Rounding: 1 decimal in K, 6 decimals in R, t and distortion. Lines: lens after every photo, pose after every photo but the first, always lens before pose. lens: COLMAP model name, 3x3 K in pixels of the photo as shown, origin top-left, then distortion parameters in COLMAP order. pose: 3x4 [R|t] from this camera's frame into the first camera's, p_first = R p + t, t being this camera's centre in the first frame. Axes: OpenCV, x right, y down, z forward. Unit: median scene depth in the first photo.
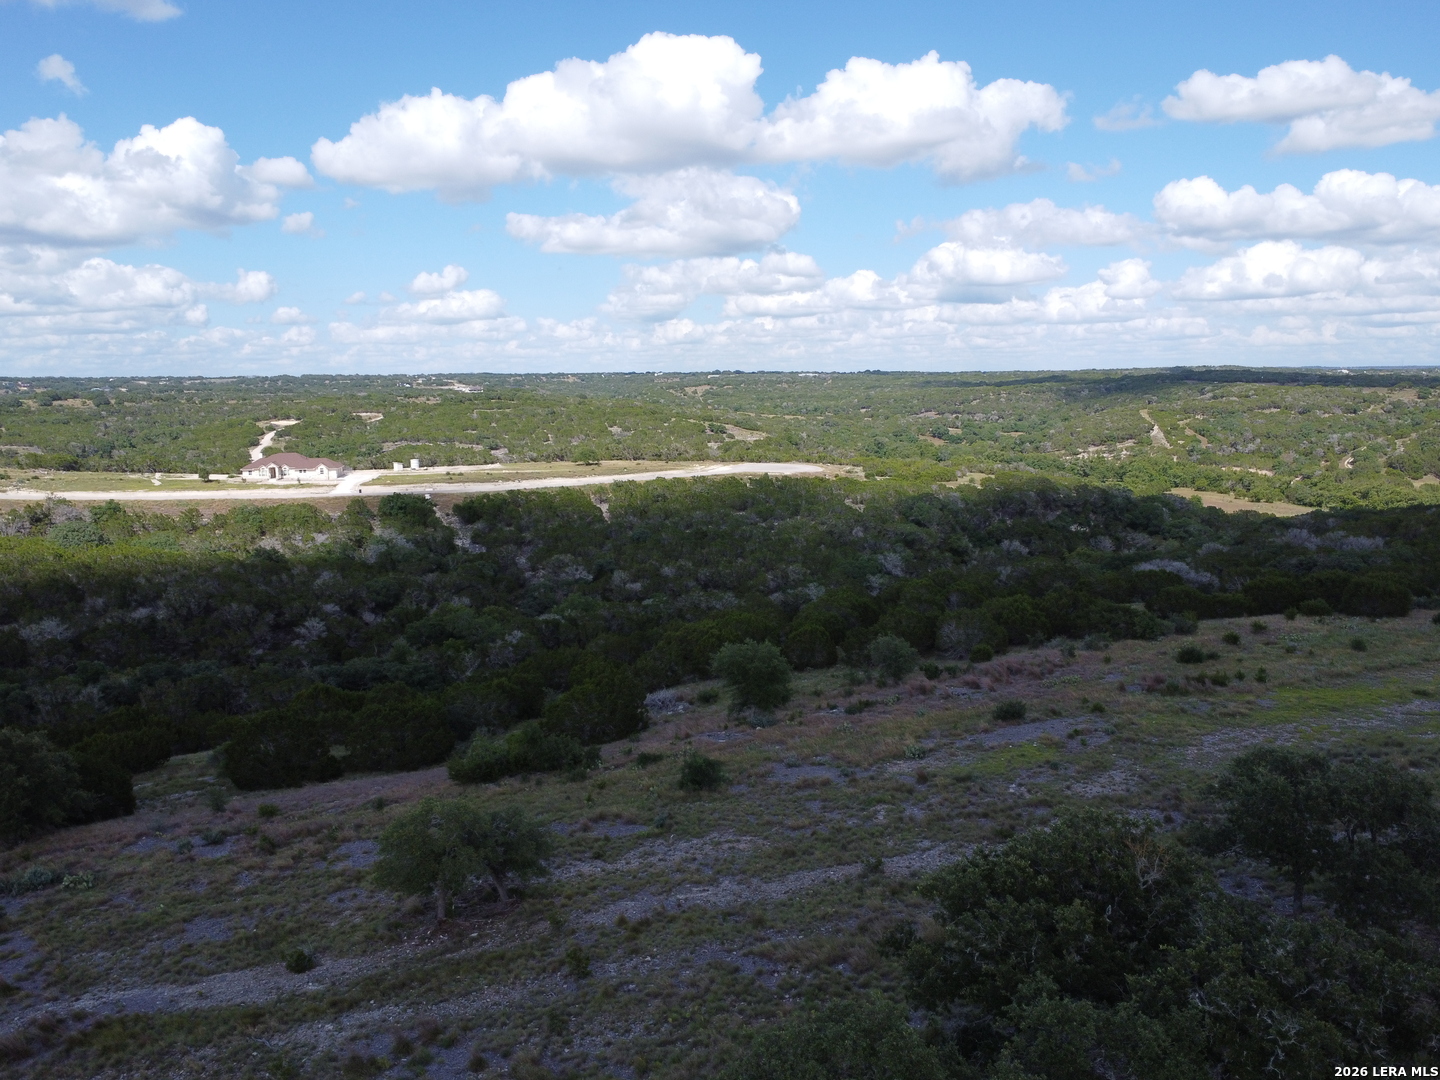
lens RADIAL K [[1088.2, 0, 727.6], [0, 1088.2, 541.7], [0, 0, 1]] dist [0.002911, -0.005055]
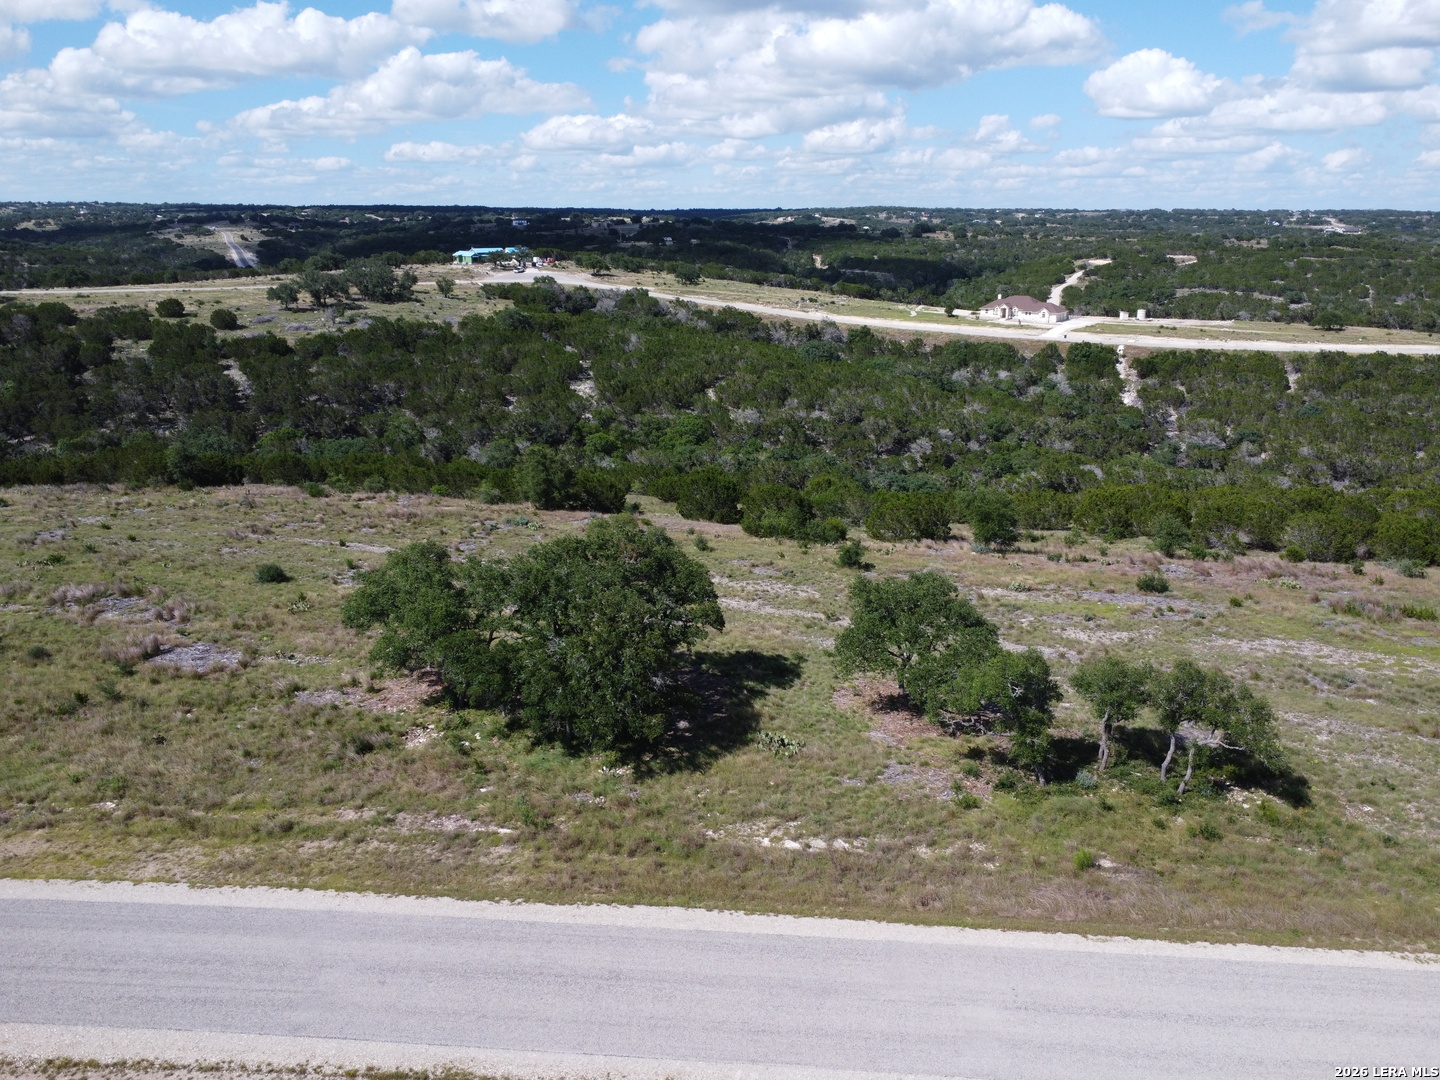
lens RADIAL K [[1088.2, 0, 730.3], [0, 1088.2, 549.0], [0, 0, 1]] dist [0.002911, -0.005055]
pose [[0.726264, 0.218859, -0.651645, 0.200347], [-0.116932, 0.973481, 0.196628, -0.016505], [0.677398, -0.066605, 0.732595, -0.044595]]
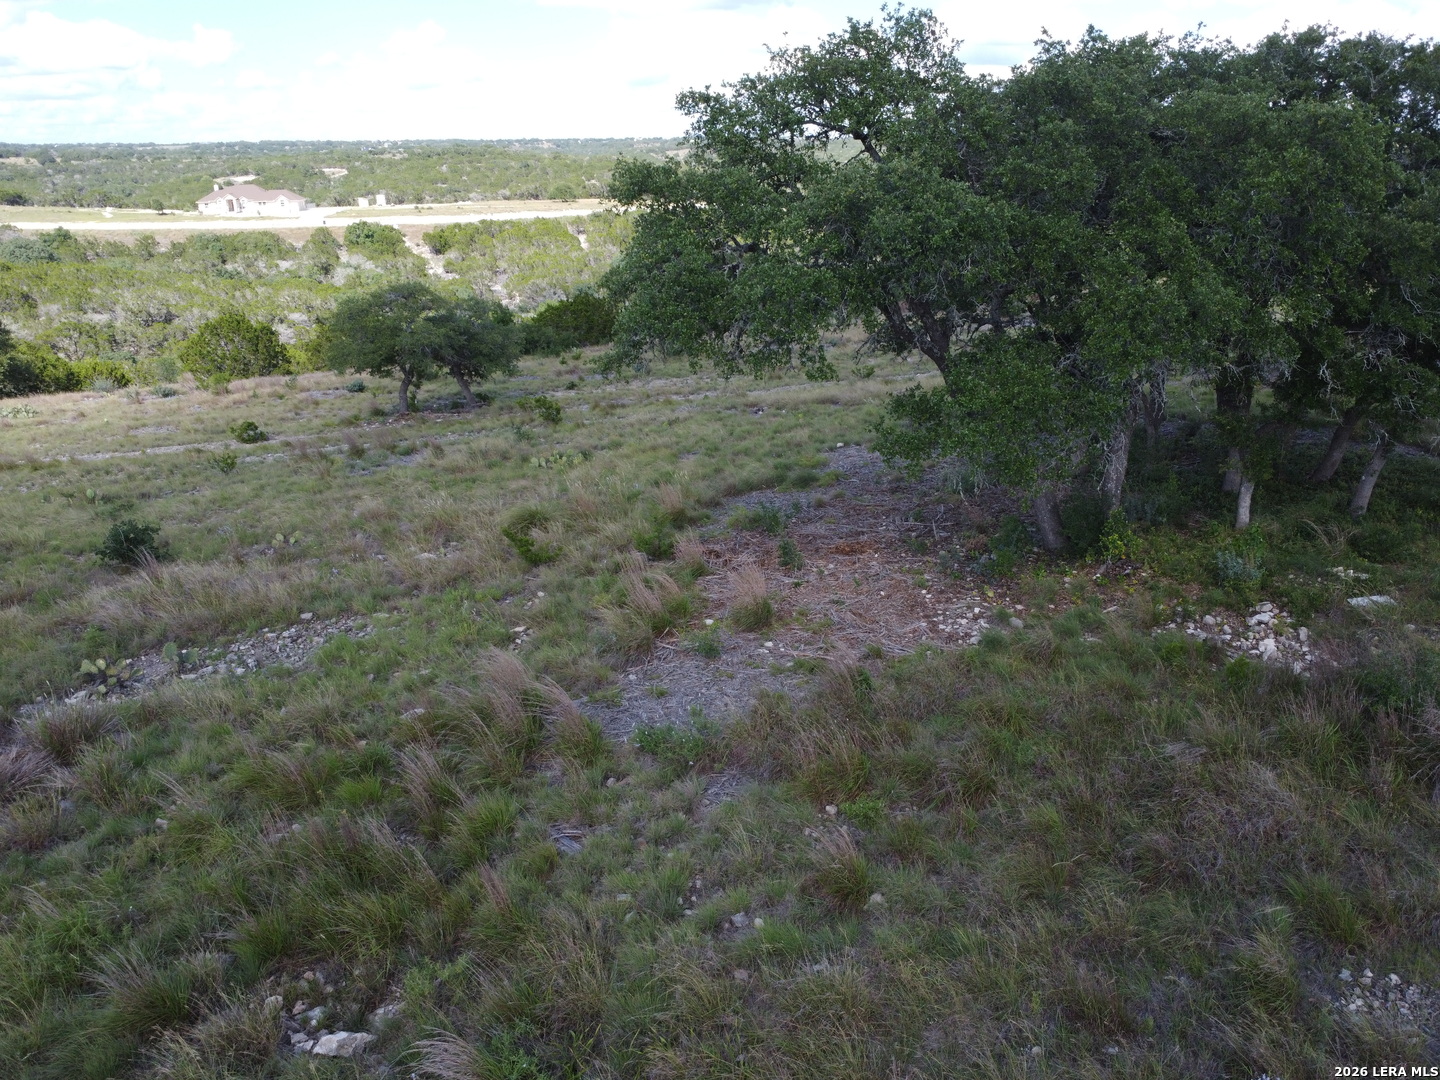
lens RADIAL K [[1088.2, 0, 728.6], [0, 1088.2, 542.7], [0, 0, 1]] dist [0.002911, -0.005055]
pose [[0.999886, -0.006766, 0.013492, 0.000582], [0.004005, 0.980787, 0.195042, 0.049971], [-0.014552, -0.194965, 0.980702, 0.009956]]
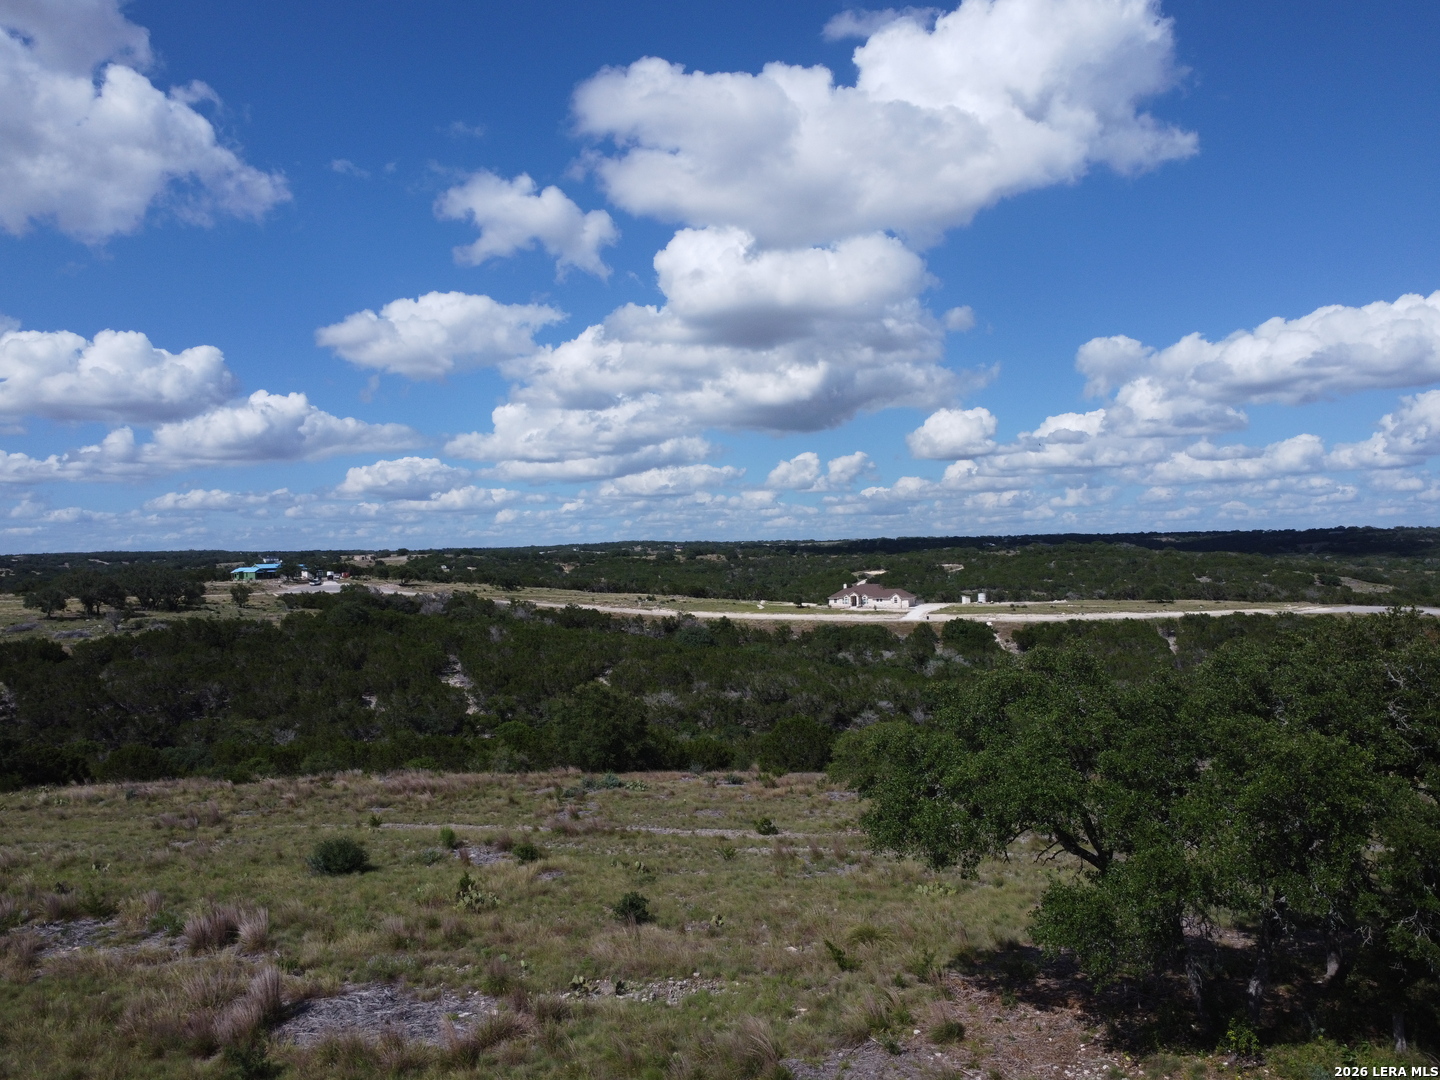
lens RADIAL K [[1088.2, 0, 726.3], [0, 1088.2, 539.0], [0, 0, 1]] dist [0.002911, -0.005055]
pose [[0.864164, -0.011649, -0.503075, 0.033215], [-0.065288, 0.988686, -0.135044, 0.038880], [0.498956, 0.149545, 0.853627, -0.022633]]
